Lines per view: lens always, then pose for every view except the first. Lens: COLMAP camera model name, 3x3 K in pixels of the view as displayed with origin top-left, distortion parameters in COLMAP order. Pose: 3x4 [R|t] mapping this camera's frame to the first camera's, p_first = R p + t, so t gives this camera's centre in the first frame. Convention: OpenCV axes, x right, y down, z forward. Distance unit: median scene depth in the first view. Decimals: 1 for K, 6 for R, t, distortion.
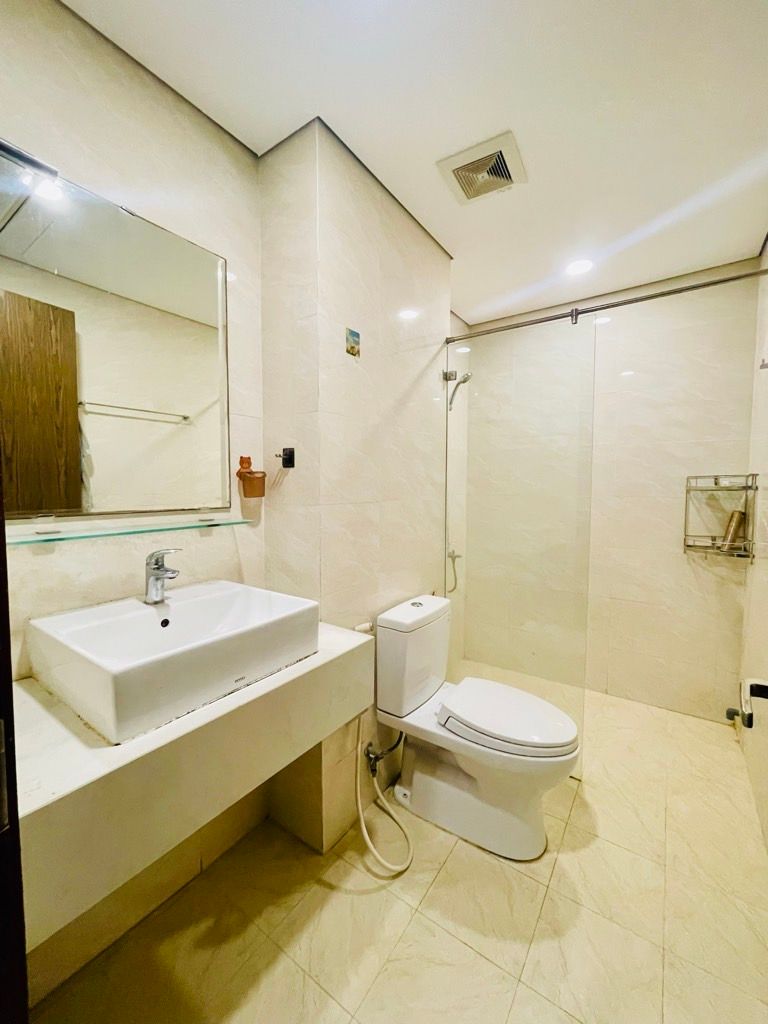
lens RADIAL K [[413.4, 0, 381.6], [0, 413.4, 507.8], [0, 0, 1]] dist [-0.003117, 0.000176]
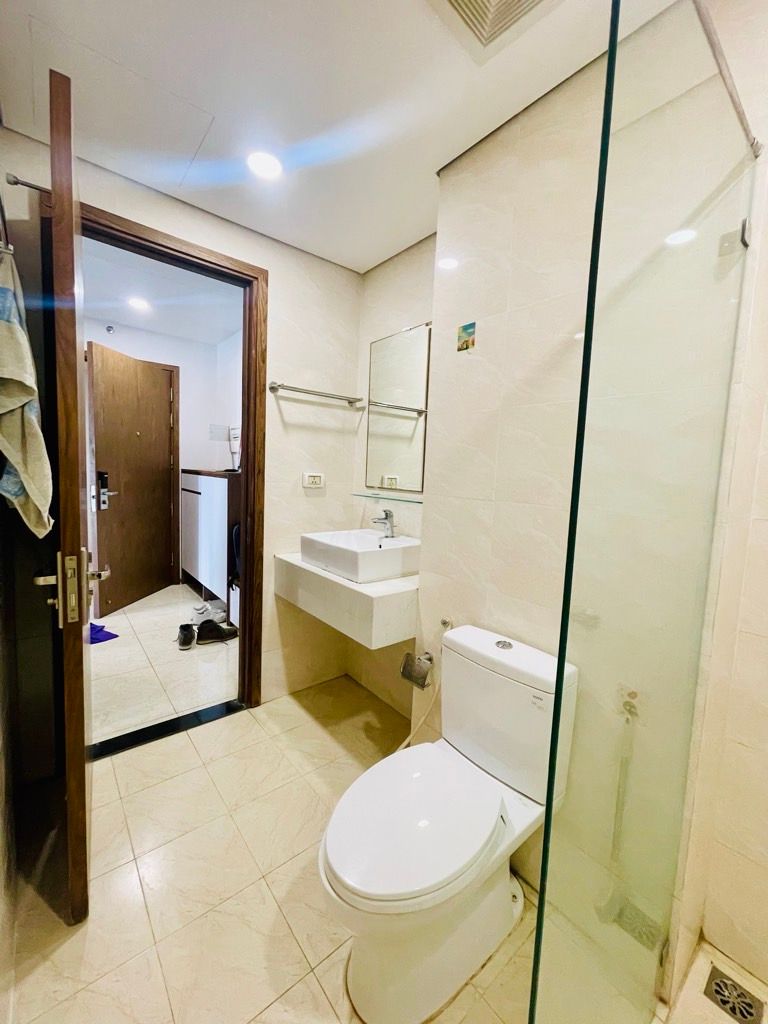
lens RADIAL K [[413.4, 0, 381.6], [0, 413.4, 507.8], [0, 0, 1]] dist [-0.003117, 0.000176]
pose [[-0.261149, 0.077316, -0.962197, 0.990369], [-0.094278, 0.989979, 0.105137, -0.078406], [0.960683, 0.118171, -0.251243, 1.120804]]
